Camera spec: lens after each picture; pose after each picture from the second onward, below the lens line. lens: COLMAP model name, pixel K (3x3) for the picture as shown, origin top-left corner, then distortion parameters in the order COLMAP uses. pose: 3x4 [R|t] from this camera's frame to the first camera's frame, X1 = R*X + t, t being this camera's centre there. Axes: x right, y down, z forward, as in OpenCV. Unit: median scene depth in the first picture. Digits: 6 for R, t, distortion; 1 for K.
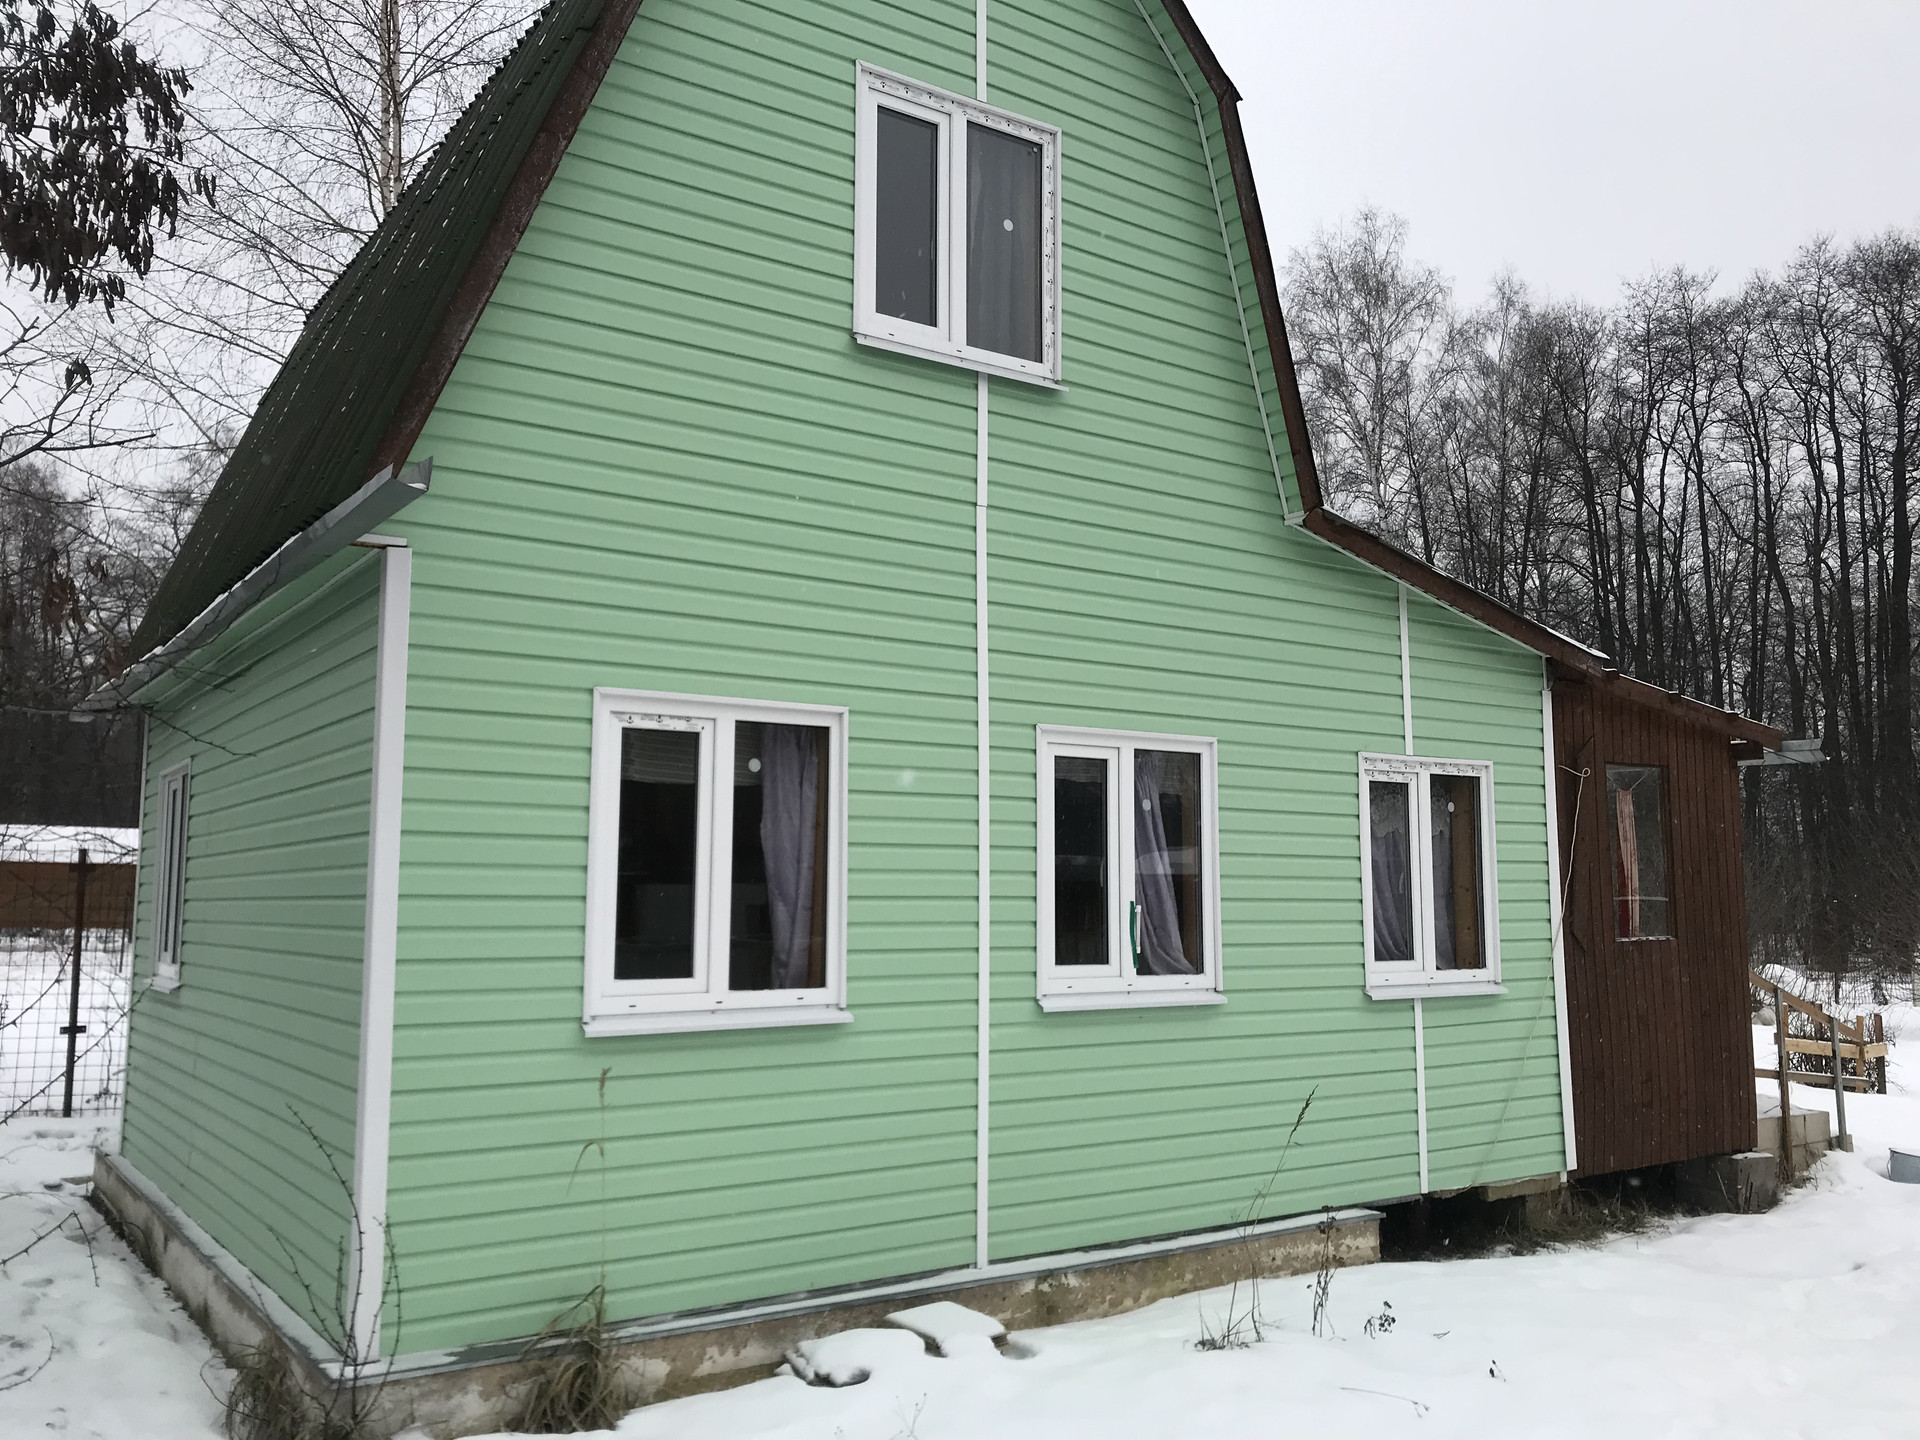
lens RADIAL K [[1568.6, 0, 947.1], [0, 1568.6, 720.3], [0, 0, 1]] dist [0.014944, -0.010867]
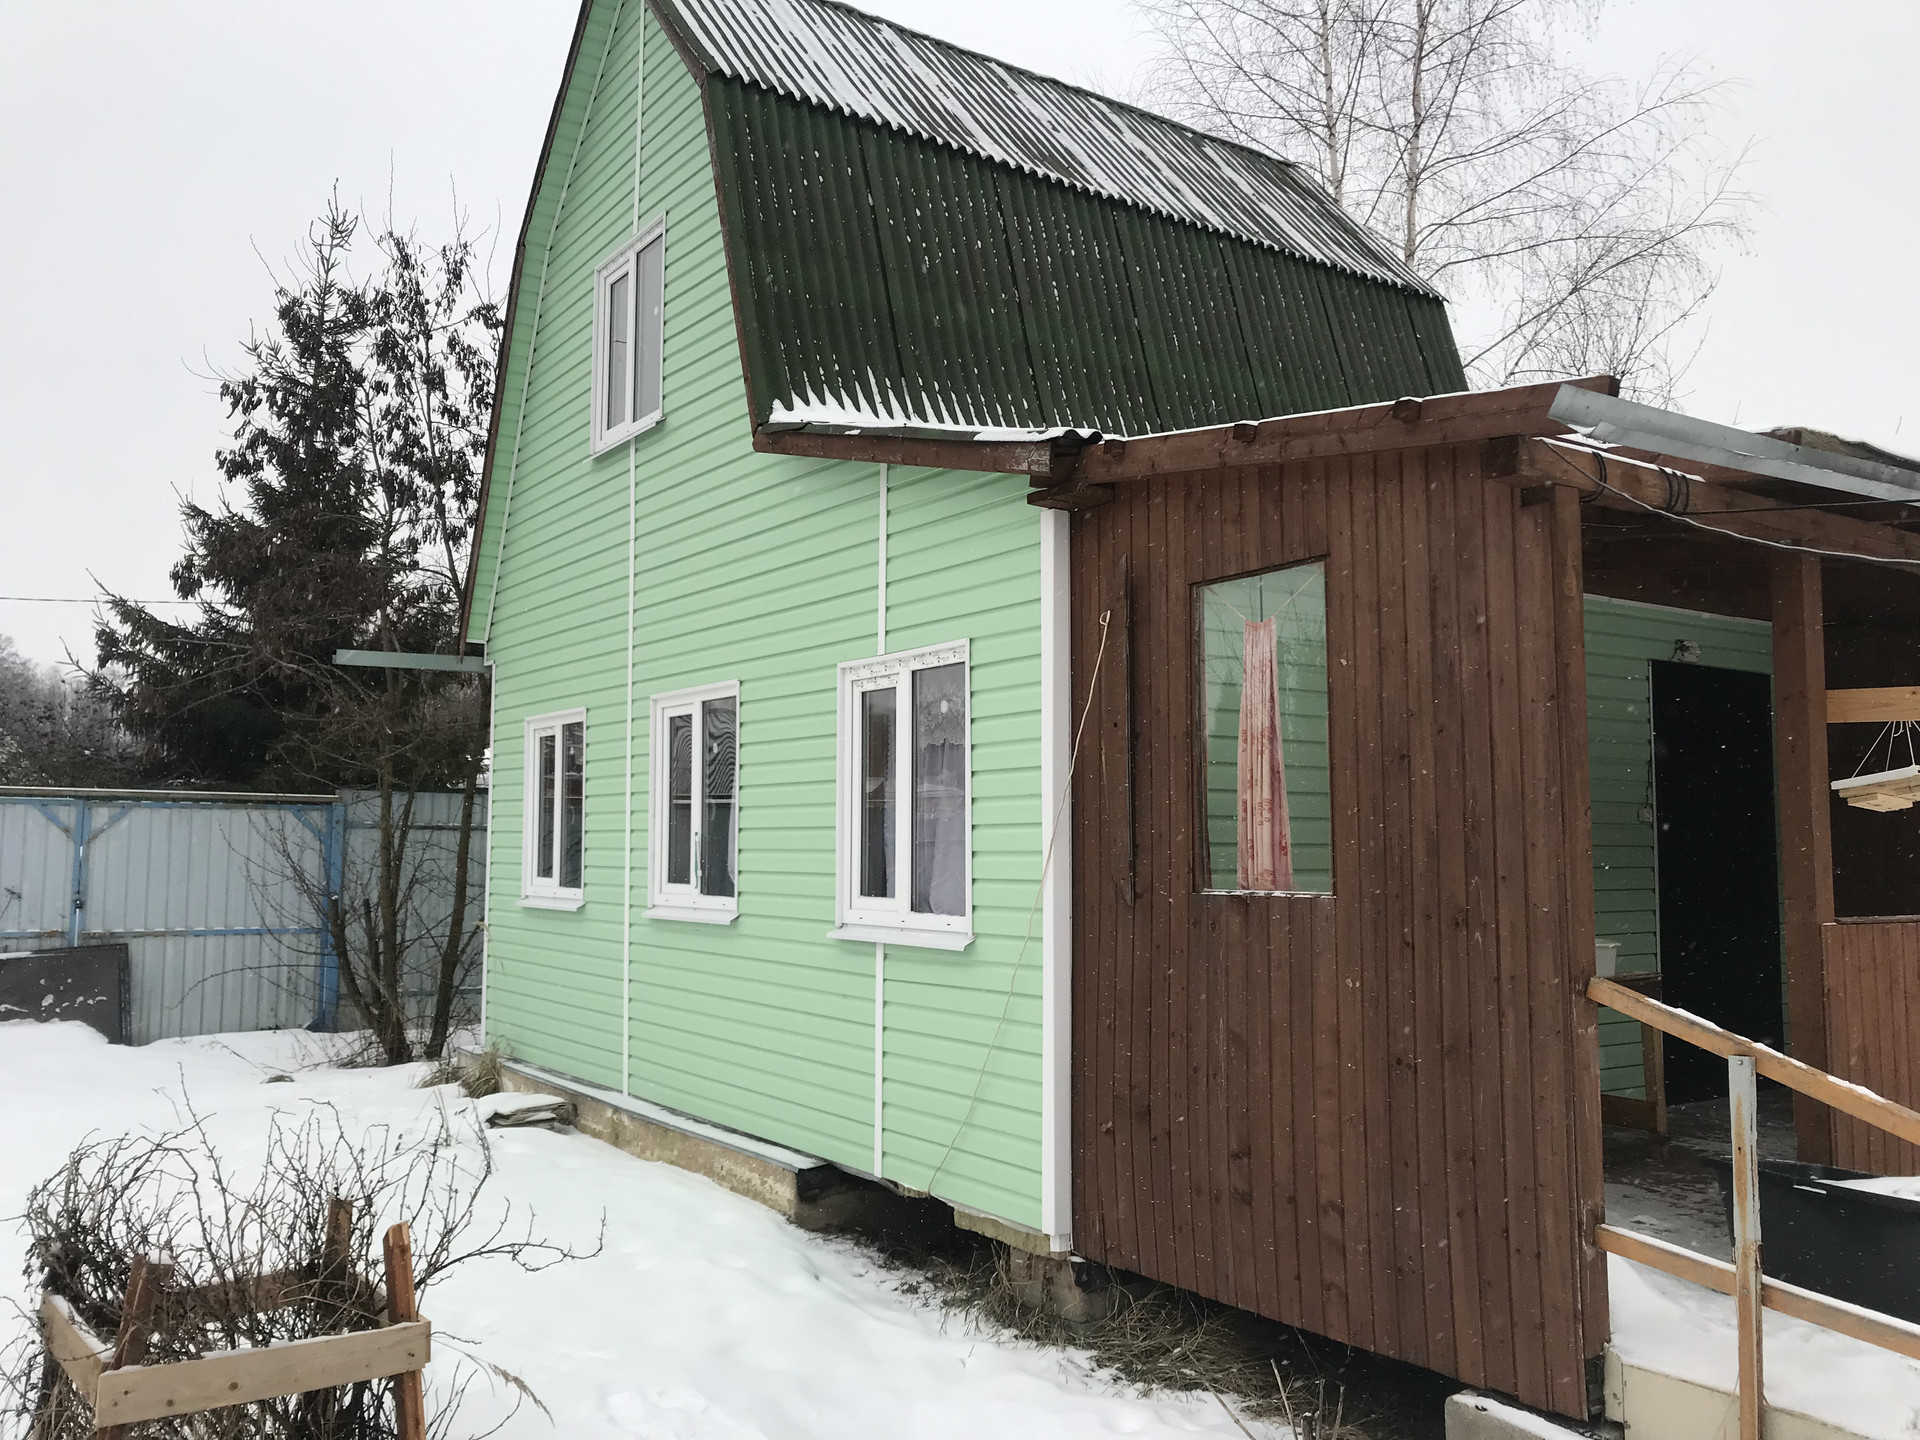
lens RADIAL K [[1568.6, 0, 957.0], [0, 1568.6, 715.0], [0, 0, 1]] dist [0.014944, -0.010867]
pose [[0.011566, -0.089726, -0.995899, 0.201525], [0.098026, 0.991270, -0.088170, 0.023667], [0.995117, -0.096604, 0.020260, 0.182958]]
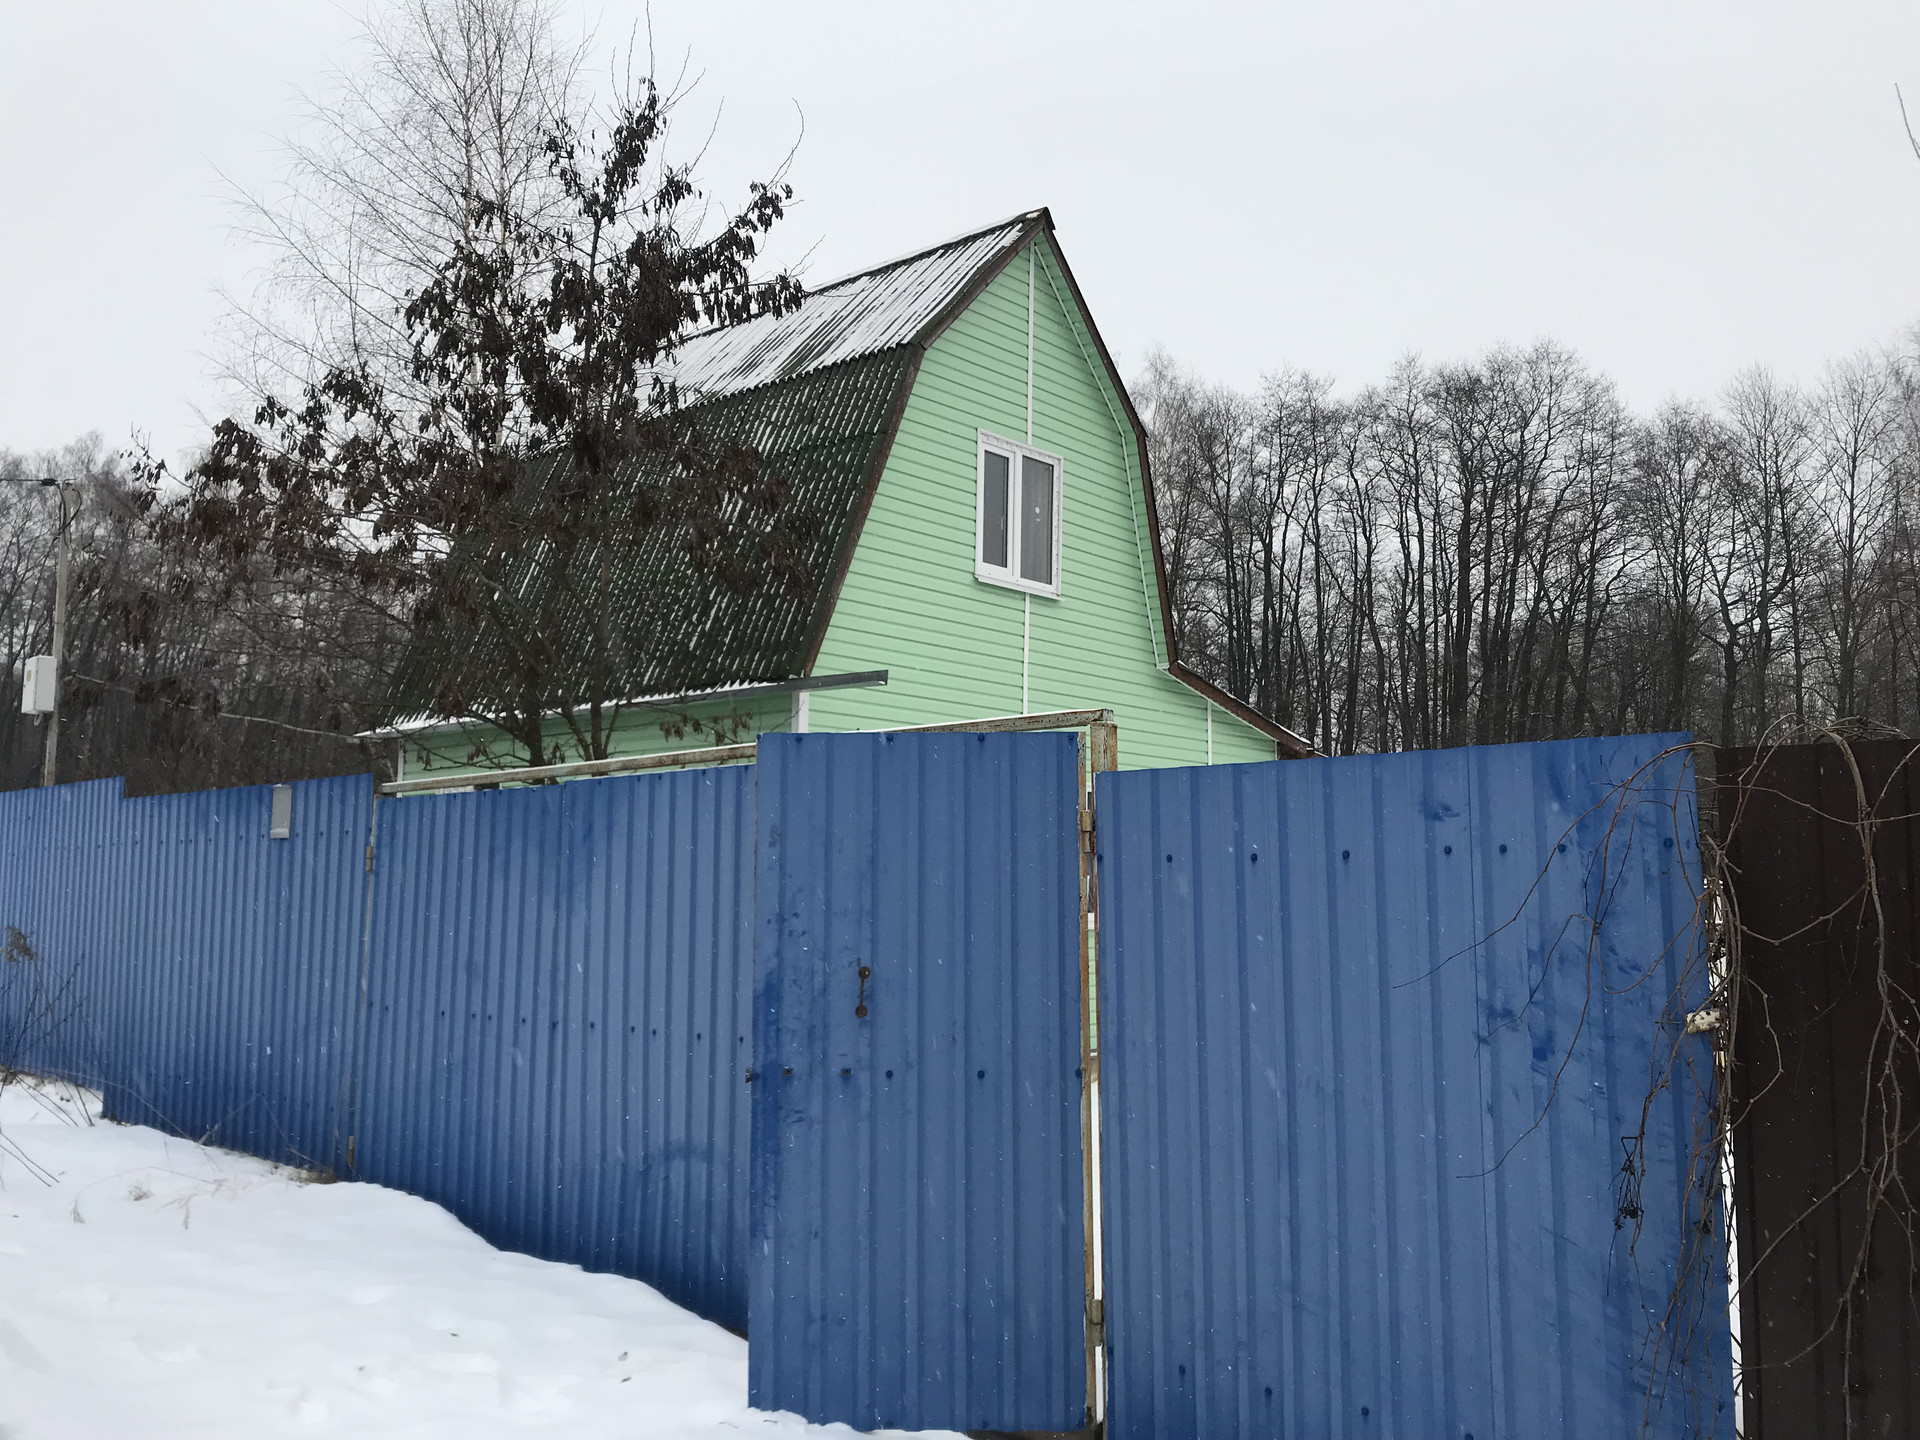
lens RADIAL K [[1568.6, 0, 966.8], [0, 1568.6, 720.6], [0, 0, 1]] dist [0.014944, -0.010867]
pose [[0.970550, 0.032704, 0.238670, -0.071593], [-0.032739, 0.999457, -0.003818, -0.008906], [-0.238665, -0.004108, 0.971093, -0.116229]]
